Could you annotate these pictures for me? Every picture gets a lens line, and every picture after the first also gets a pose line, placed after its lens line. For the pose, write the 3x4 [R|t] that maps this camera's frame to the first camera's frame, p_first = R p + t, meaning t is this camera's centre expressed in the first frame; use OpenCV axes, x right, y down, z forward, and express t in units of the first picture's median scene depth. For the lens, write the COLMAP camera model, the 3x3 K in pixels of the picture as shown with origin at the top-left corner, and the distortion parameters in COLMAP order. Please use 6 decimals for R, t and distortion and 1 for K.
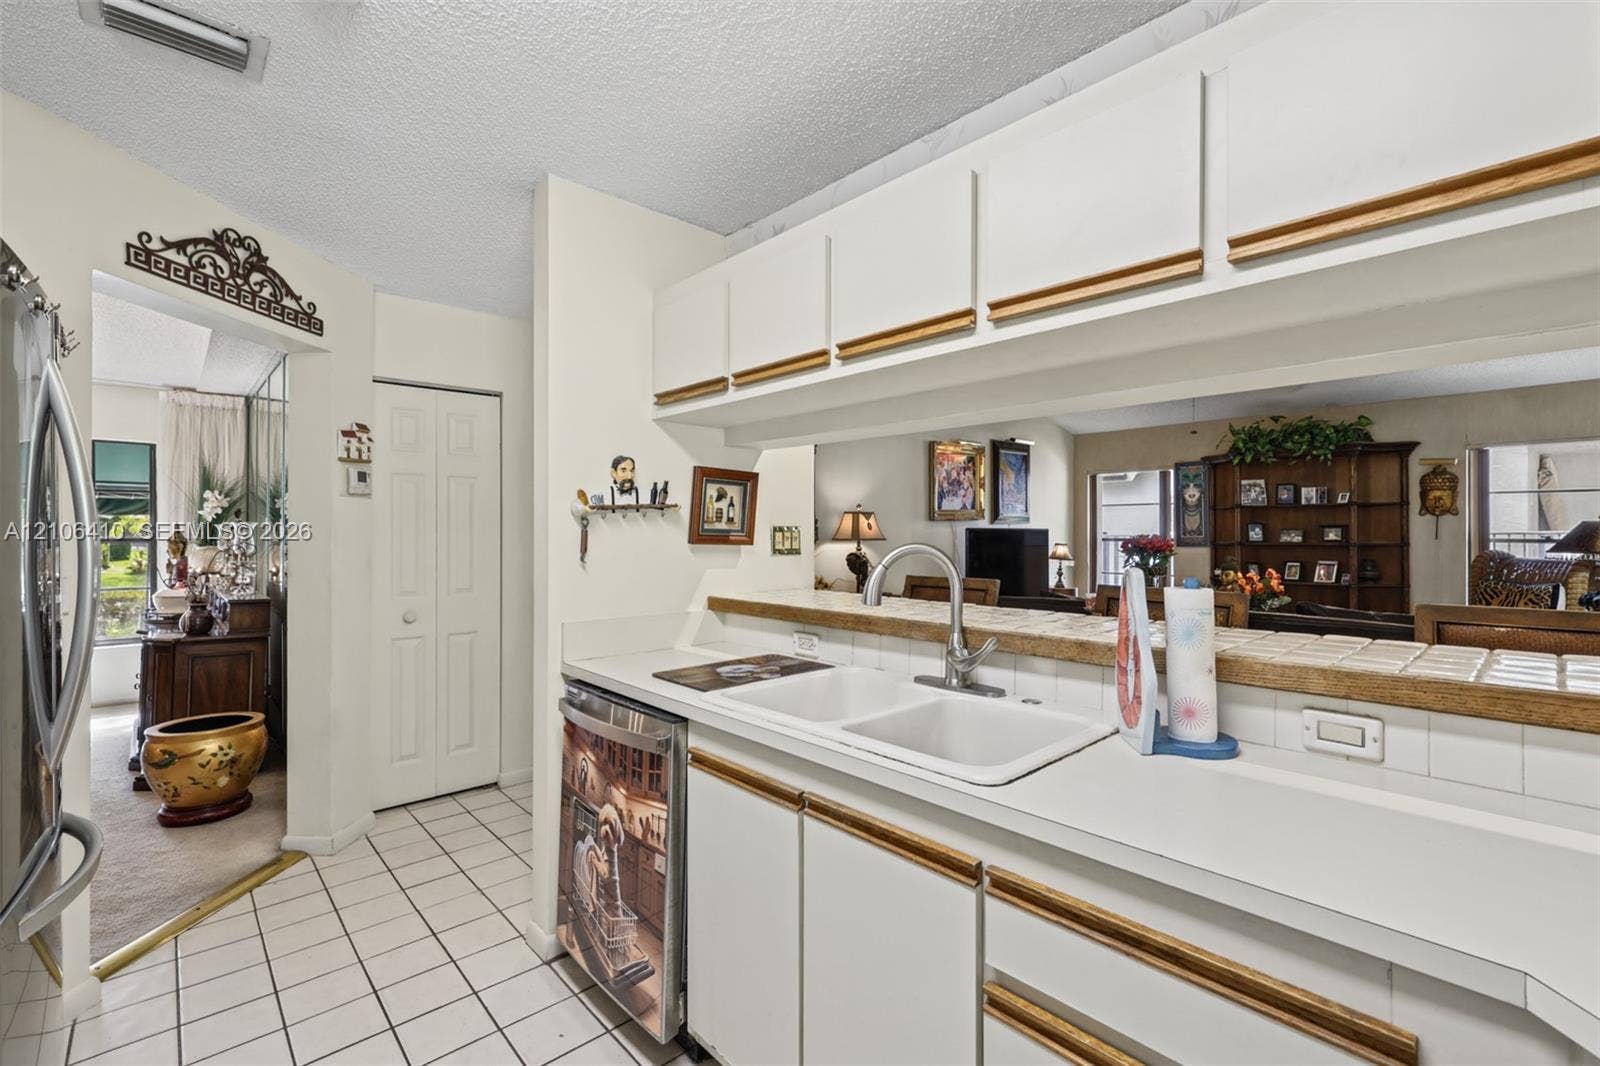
lens RADIAL K [[724.9, 0, 809.4], [0, 724.9, 535.0], [0, 0, 1]] dist [-0.000157, 0.000297]
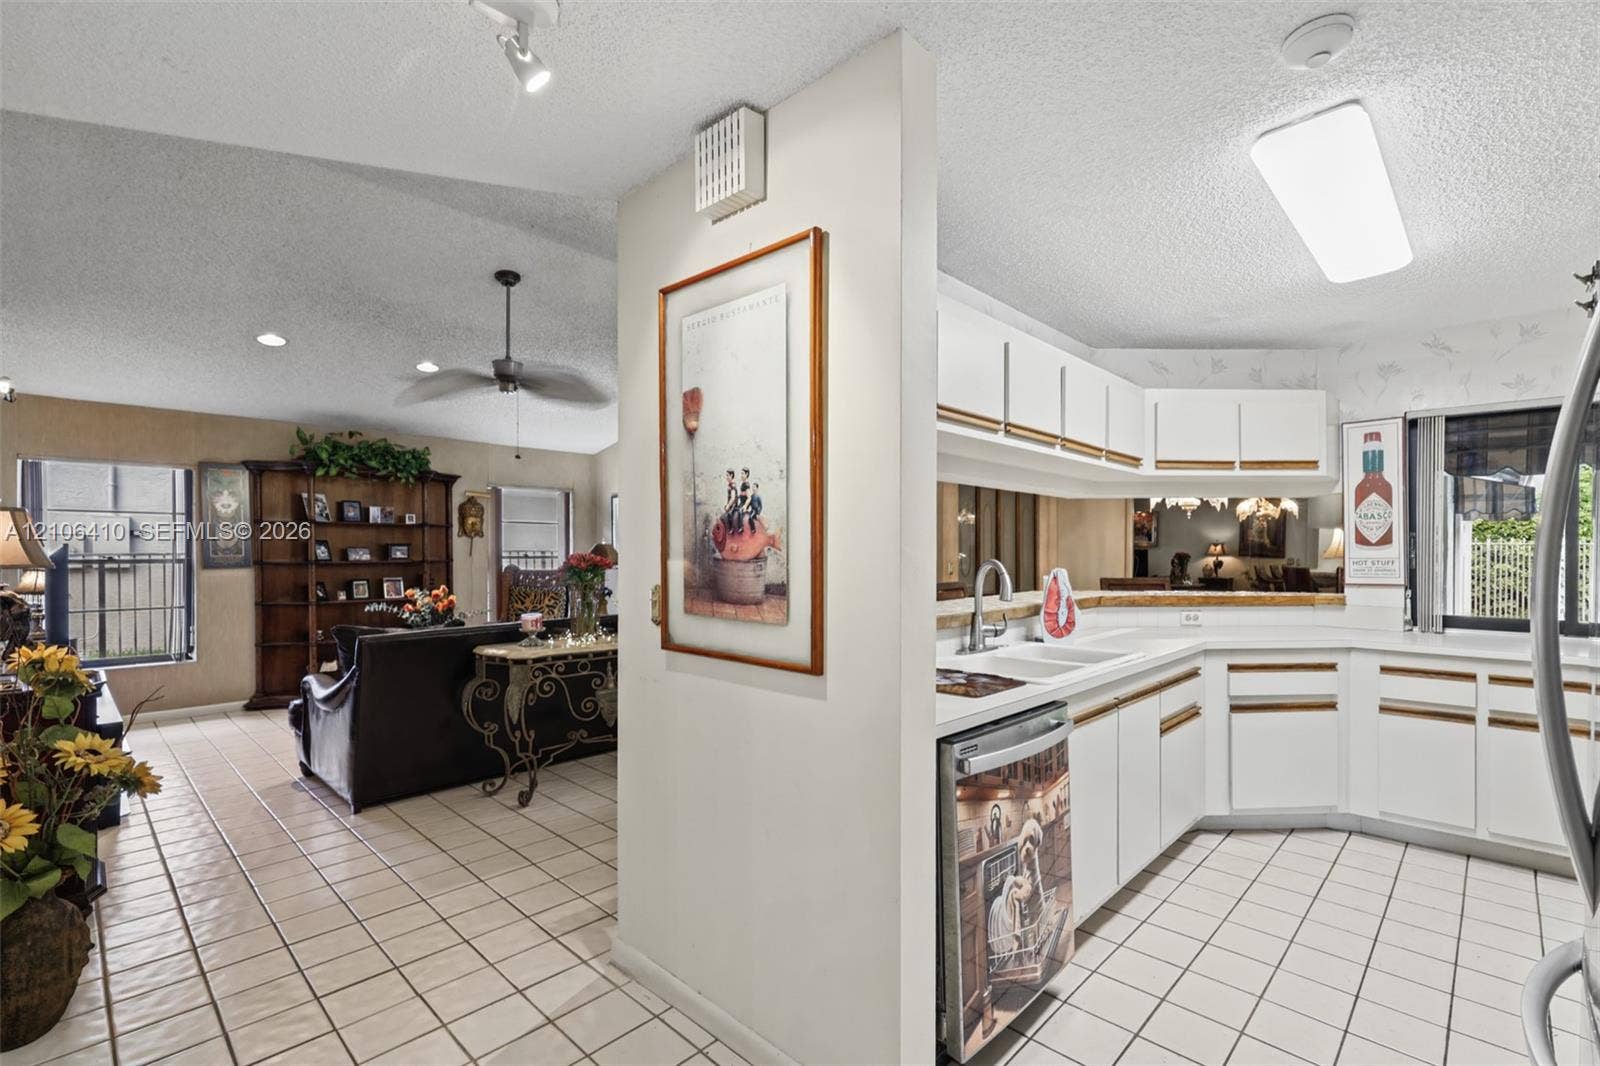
lens RADIAL K [[724.9, 0, 865.3], [0, 724.9, 555.9], [0, 0, 1]] dist [-0.000157, 0.000297]
pose [[-0.100798, -0.006664, 0.994885, -0.419506], [0.002261, 0.999973, 0.006927, -0.001815], [-0.994904, 0.002947, -0.100780, 0.433775]]
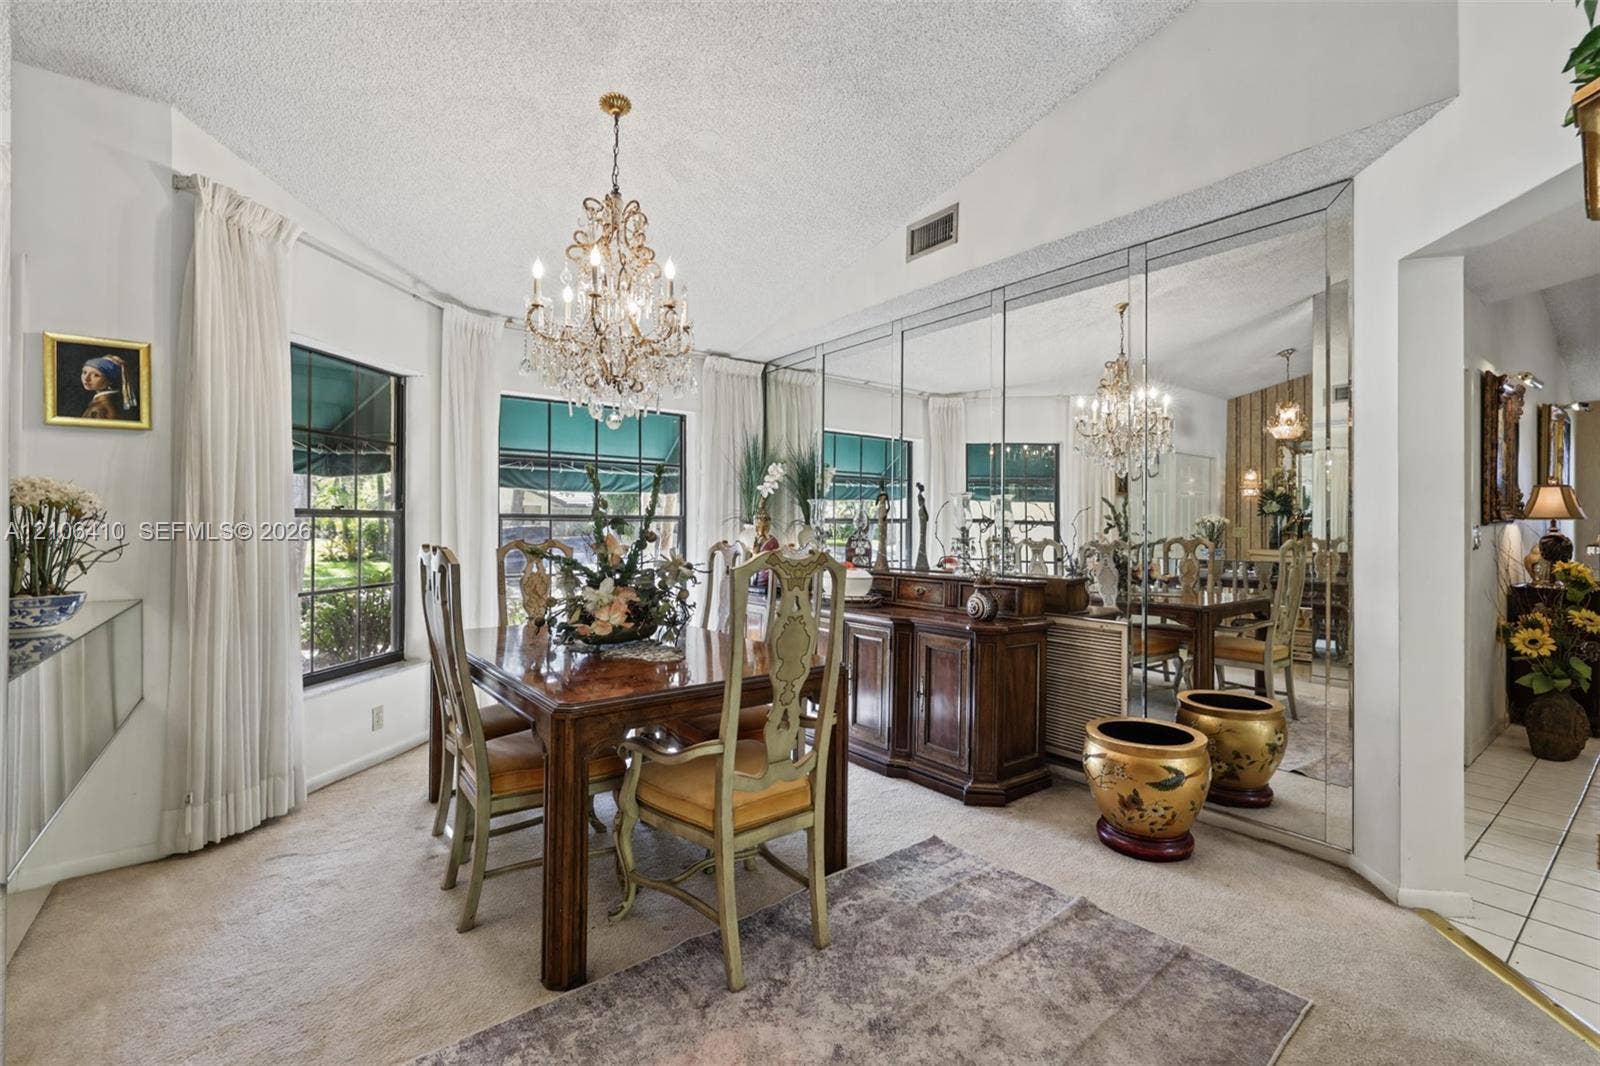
lens RADIAL K [[724.9, 0, 799.2], [0, 724.9, 527.2], [0, 0, 1]] dist [-0.000157, 0.000297]
pose [[0.997712, 0.001631, -0.067586, -0.676647], [-0.001747, 0.999997, -0.001667, 0.017635], [0.067583, 0.001781, 0.997712, 0.093042]]
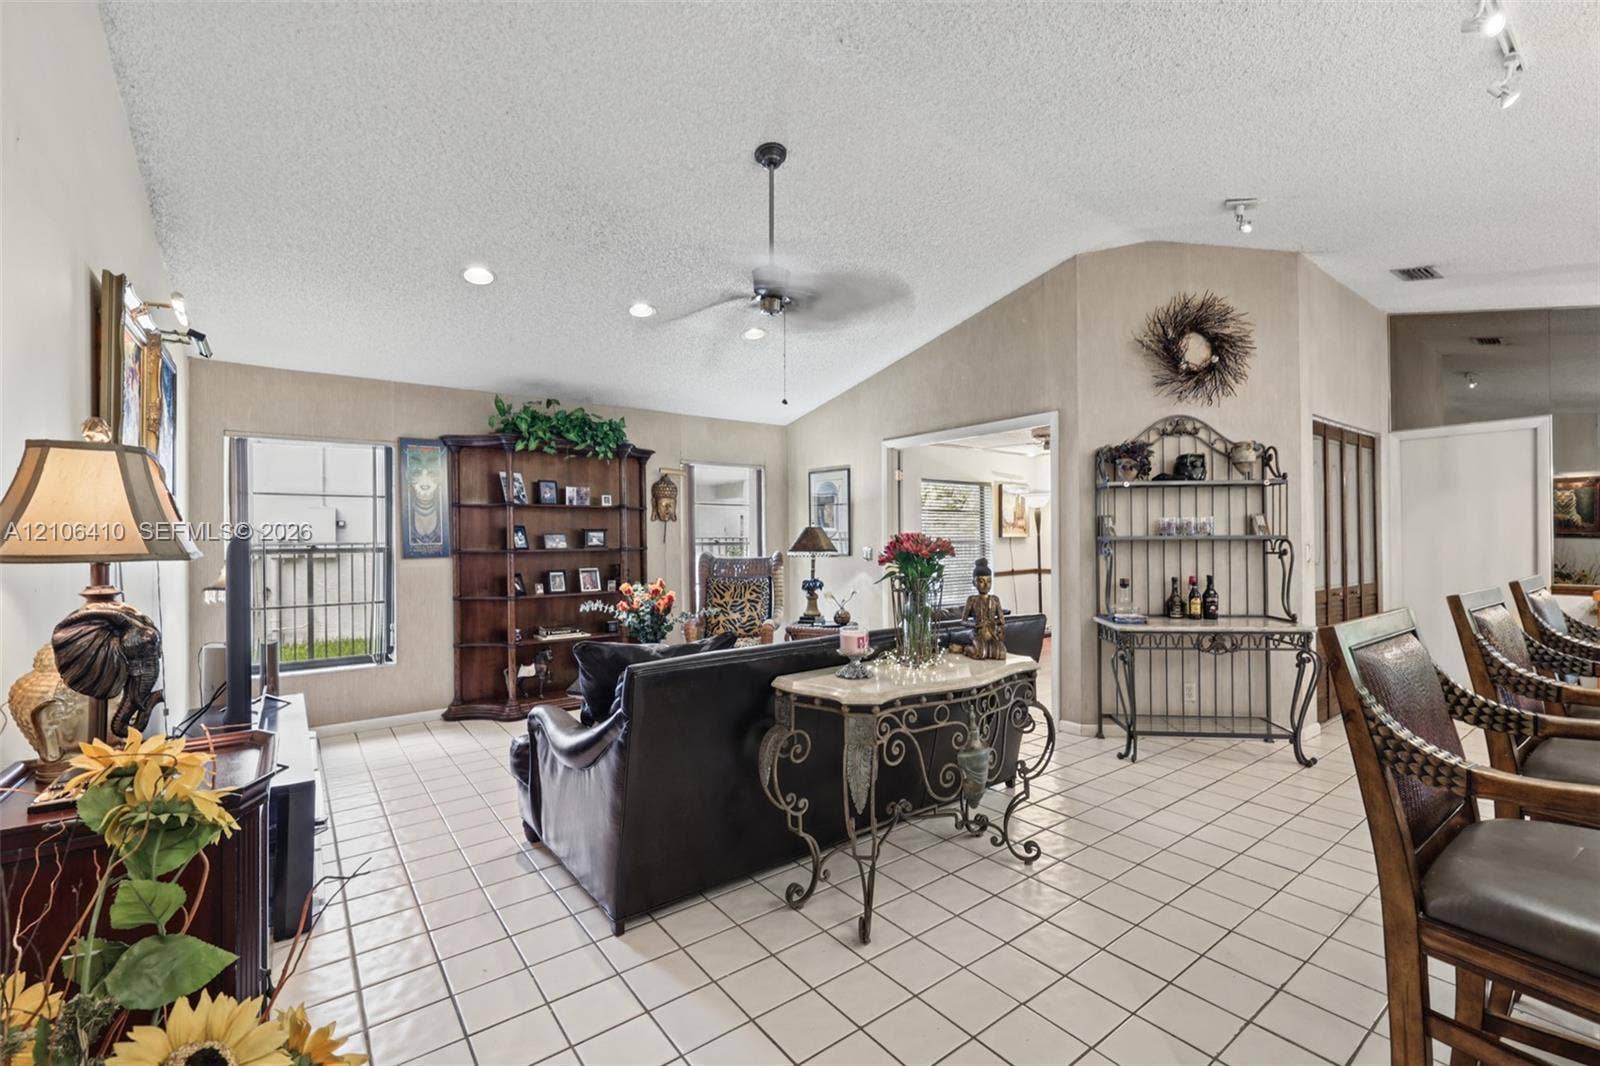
lens RADIAL K [[690.5, 0, 807.9], [0, 690.5, 535.5], [0, 0, 1]] dist [0.000061, -0.000246]
pose [[0.096637, 0.004829, 0.995308, -0.138482], [0.011911, 0.999911, -0.006007, 0.003098], [-0.995248, 0.012436, 0.096570, 0.656527]]
